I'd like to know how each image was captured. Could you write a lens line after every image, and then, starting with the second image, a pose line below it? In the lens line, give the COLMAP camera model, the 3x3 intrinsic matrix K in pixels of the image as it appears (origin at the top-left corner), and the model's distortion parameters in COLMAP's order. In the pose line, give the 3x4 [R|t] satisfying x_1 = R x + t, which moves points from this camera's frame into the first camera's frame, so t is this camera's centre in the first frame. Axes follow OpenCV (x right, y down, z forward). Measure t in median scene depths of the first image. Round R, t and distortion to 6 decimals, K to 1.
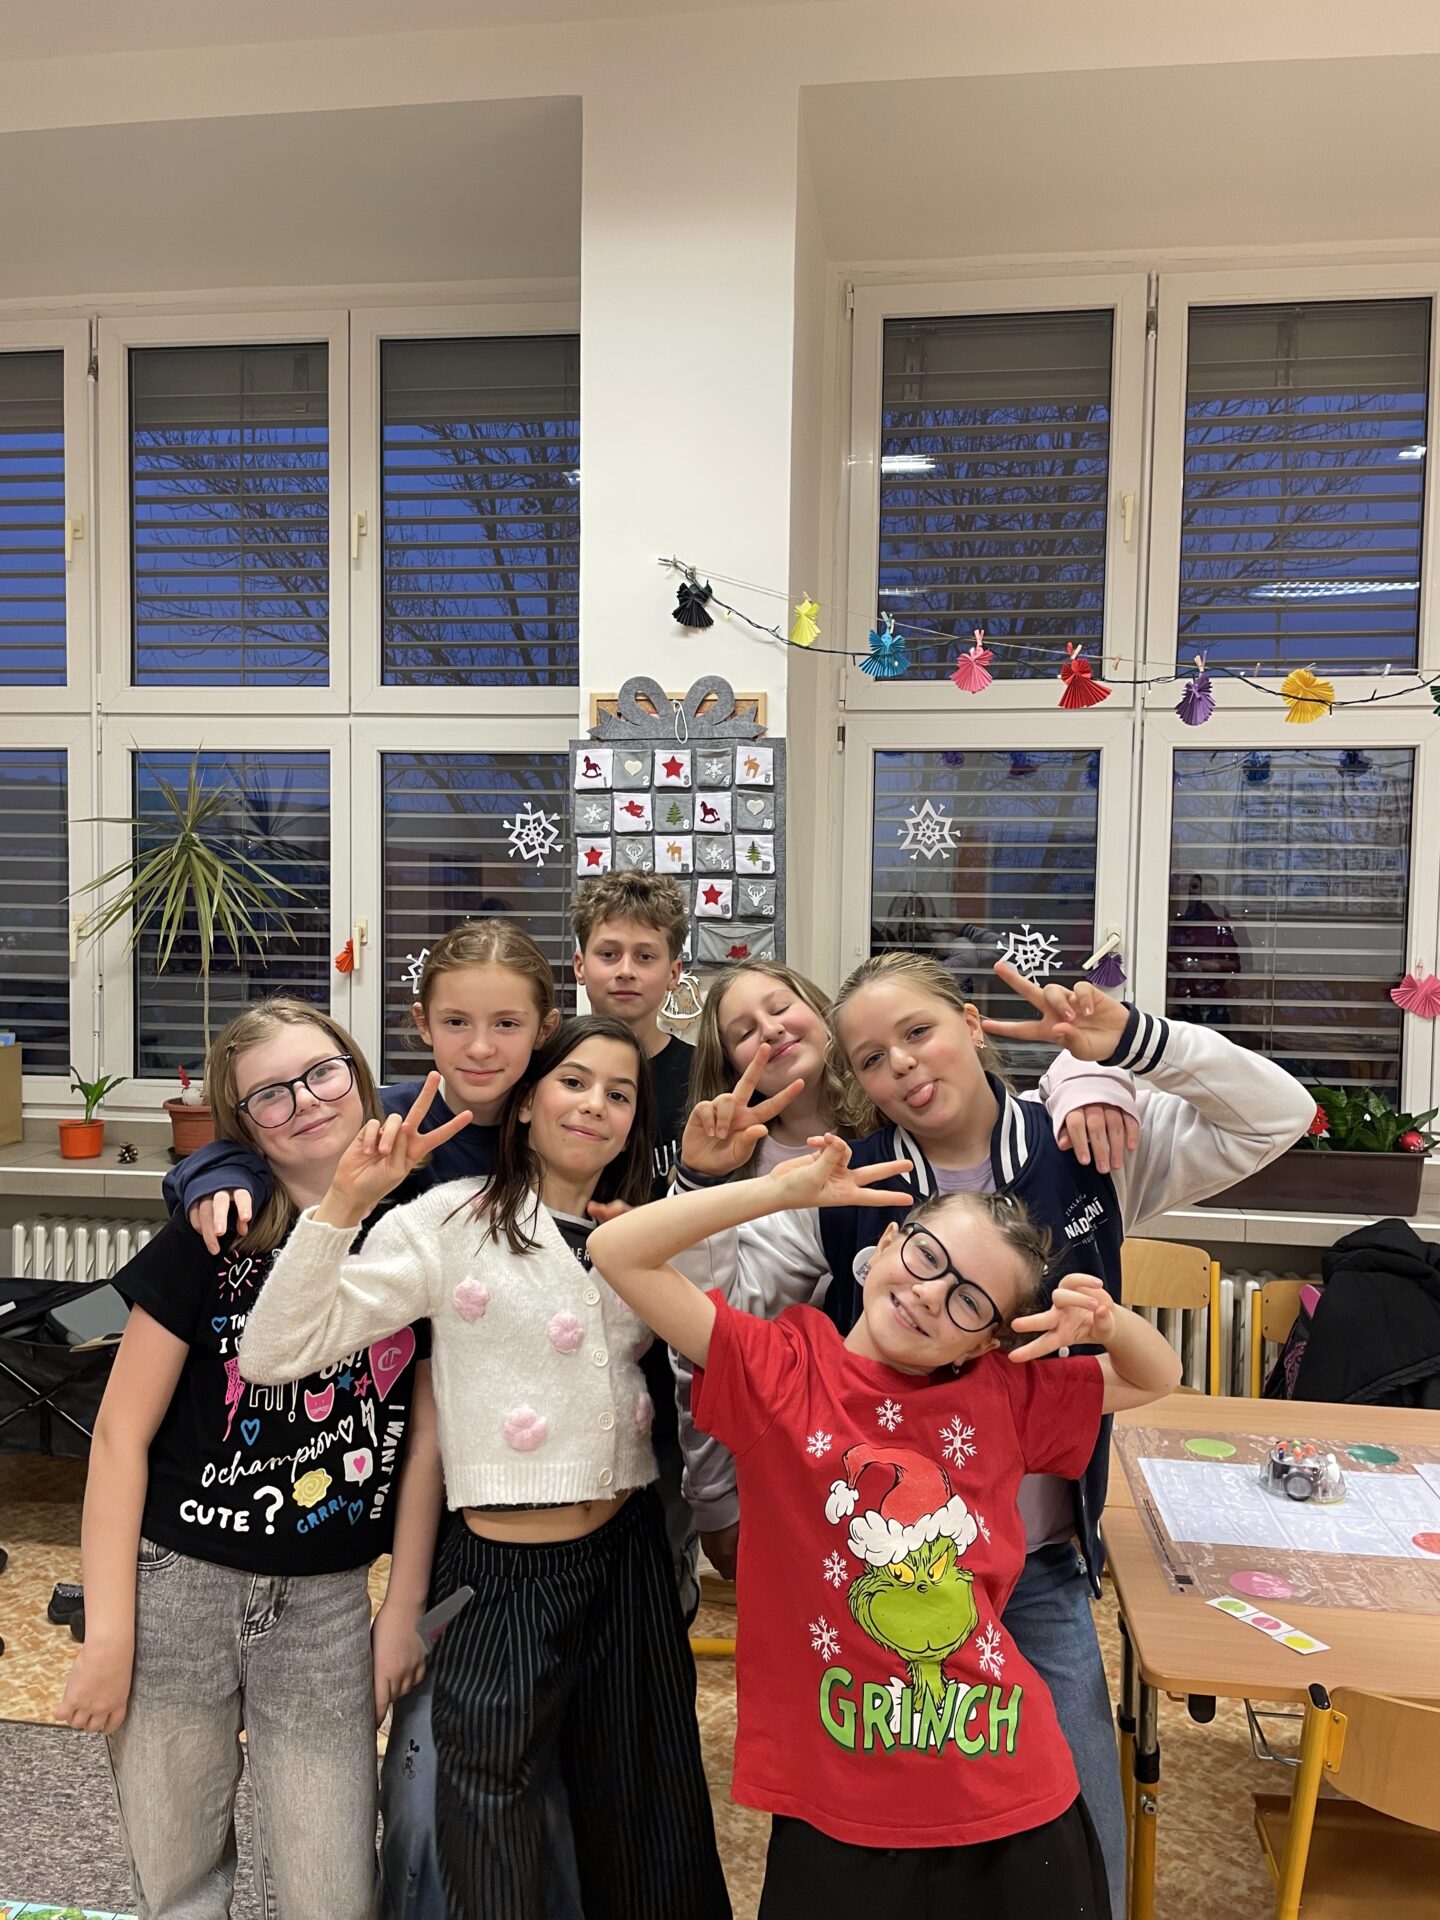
lens RADIAL K [[1487.4, 0, 720.0], [0, 1487.4, 960.0], [0, 0, 1]] dist [0.107164, -0.138171]
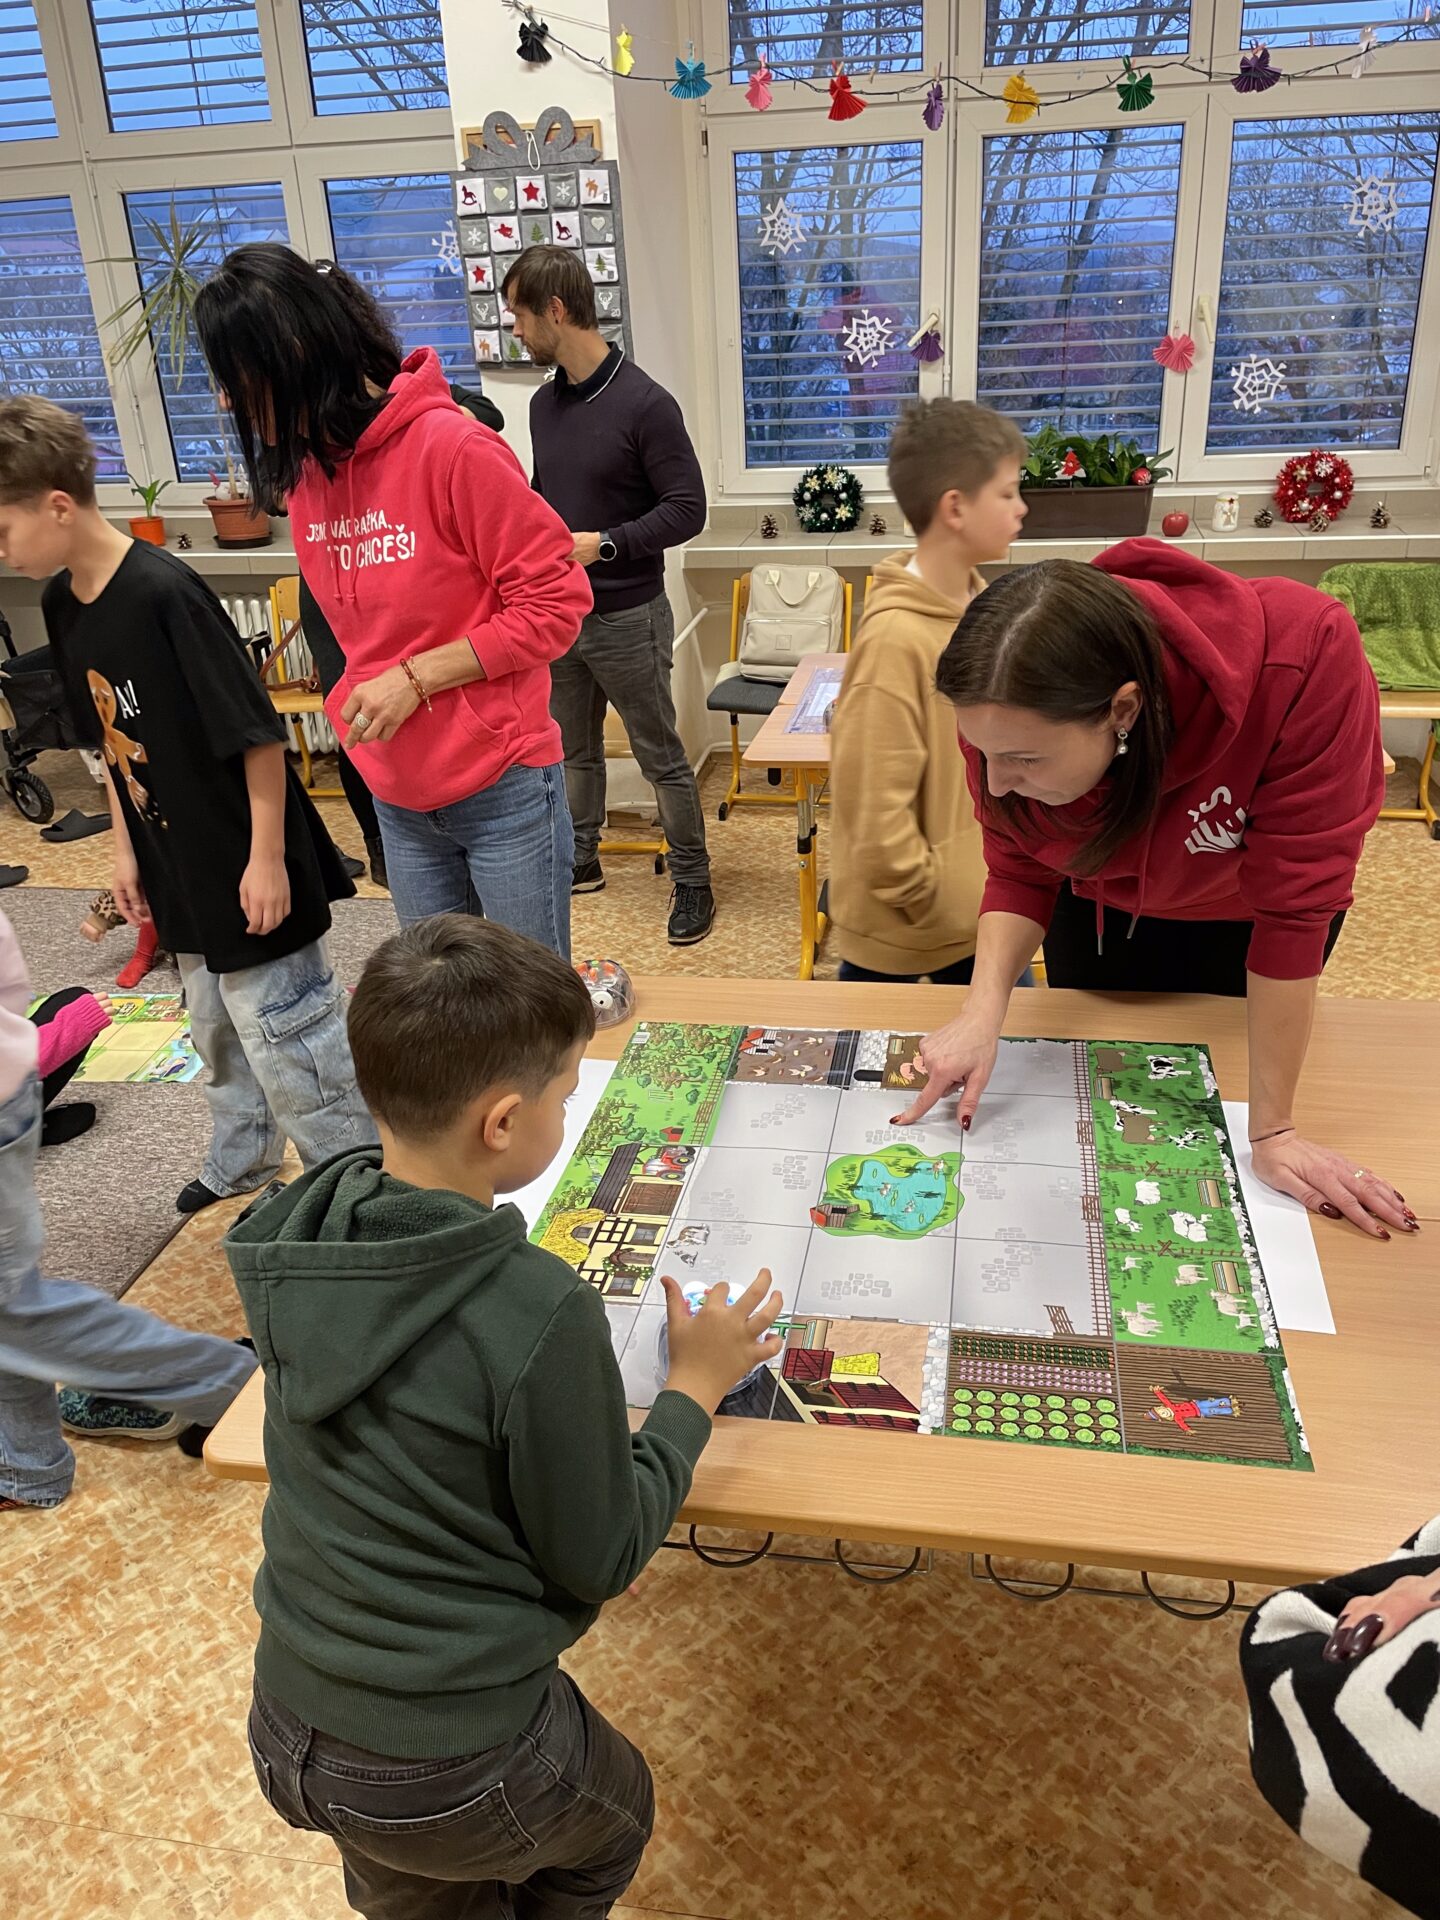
lens RADIAL K [[1487.4, 0, 720.0], [0, 1487.4, 960.0], [0, 0, 1]] dist [0.107164, -0.138171]
pose [[0.996989, -0.029342, -0.071771, 0.198647], [0.053912, 0.927593, 0.369682, 0.007760], [0.055727, -0.372438, 0.926382, -0.414602]]
